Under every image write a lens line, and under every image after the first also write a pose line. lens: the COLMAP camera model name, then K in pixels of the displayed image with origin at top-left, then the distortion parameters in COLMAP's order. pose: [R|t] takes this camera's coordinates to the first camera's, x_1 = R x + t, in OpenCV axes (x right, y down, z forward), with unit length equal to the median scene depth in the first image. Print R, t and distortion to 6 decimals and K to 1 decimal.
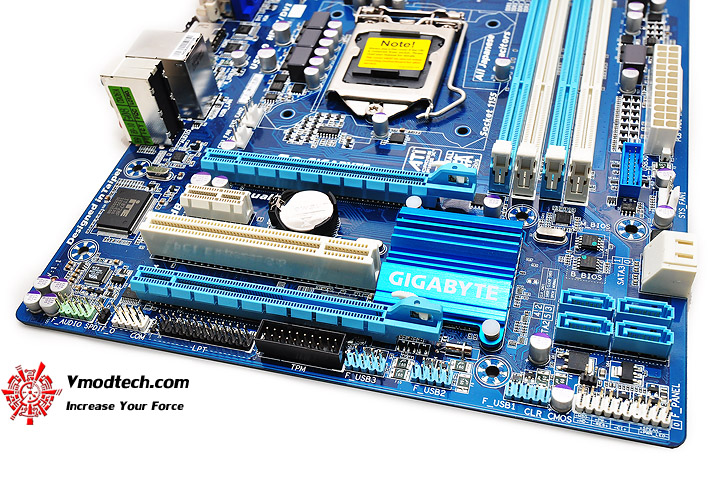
lens RADIAL K [[768.2, 0, 338.1], [0, 768.2, 240.3], [0, 0, 1]] dist [0.011827, 0.009293]
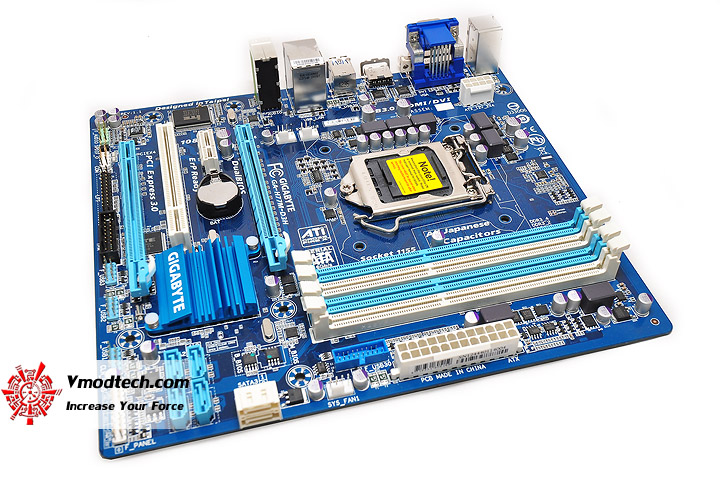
lens RADIAL K [[750.5, 0, 370.7], [0, 750.5, 236.2], [0, 0, 1]] dist [0.018861, 0.004312]
pose [[0.520360, 0.695041, -0.496129, 0.756314], [-0.686754, 0.685910, 0.240616, -0.455847], [0.507537, 0.215511, 0.834243, 0.025584]]
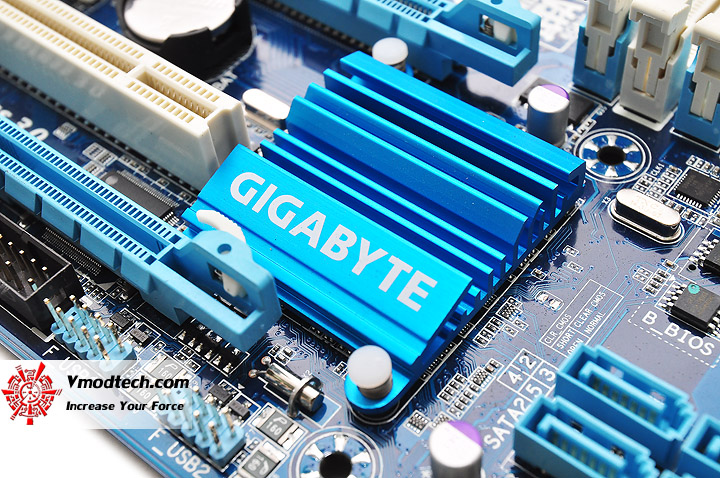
lens RADIAL K [[1004.5, 0, 360.0], [0, 1004.5, 239.0], [0, 0, 1]] dist [0.020920, 0.033105]
pose [[0.921195, 0.331097, -0.204388, 0.217448], [-0.311684, 0.942351, 0.121769, -0.010788], [0.232923, -0.048469, 0.971287, 0.374276]]
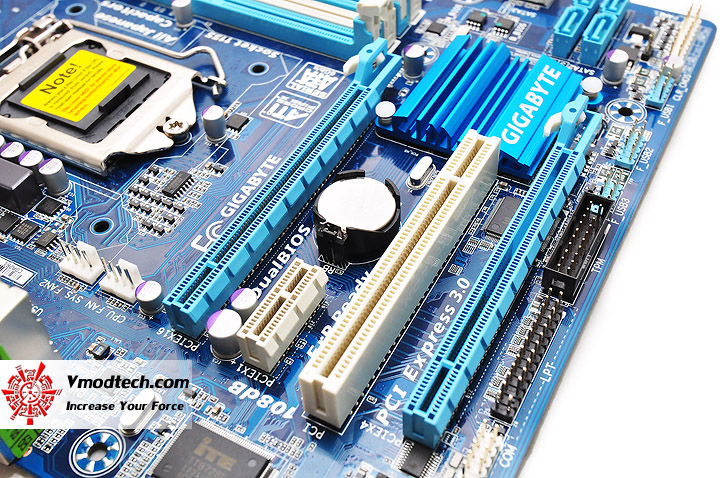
lens RADIAL K [[845.7, 0, 360.0], [0, 845.7, 239.0], [0, 0, 1]] dist [0.016564, 0.012898]
pose [[0.216159, -0.652536, 0.726273, -0.568230], [0.737742, 0.596407, 0.316283, -0.239946], [-0.639541, 0.467435, 0.610322, 0.494116]]
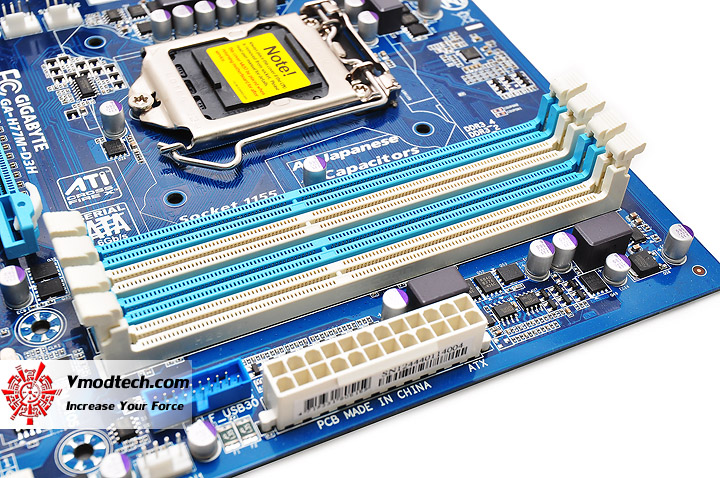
lens RADIAL K [[1004.5, 0, 360.0], [0, 1004.5, 239.0], [0, 0, 1]] dist [0.020920, 0.033105]
pose [[0.663761, 0.639627, -0.387682, 0.638069], [-0.641640, 0.753310, 0.144298, -0.349783], [0.384342, 0.152973, 0.910429, 0.281350]]
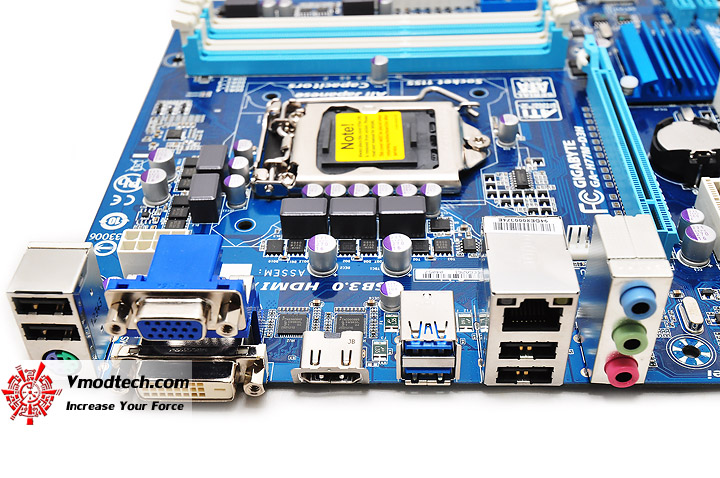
lens RADIAL K [[893.0, 0, 338.1], [0, 893.0, 239.1], [0, 0, 1]] dist [0.018900, 0.004191]
pose [[-0.232503, -0.515474, 0.824760, -0.764255], [0.773548, 0.416015, 0.478075, -0.711996], [-0.589548, 0.749145, 0.302019, 0.925020]]
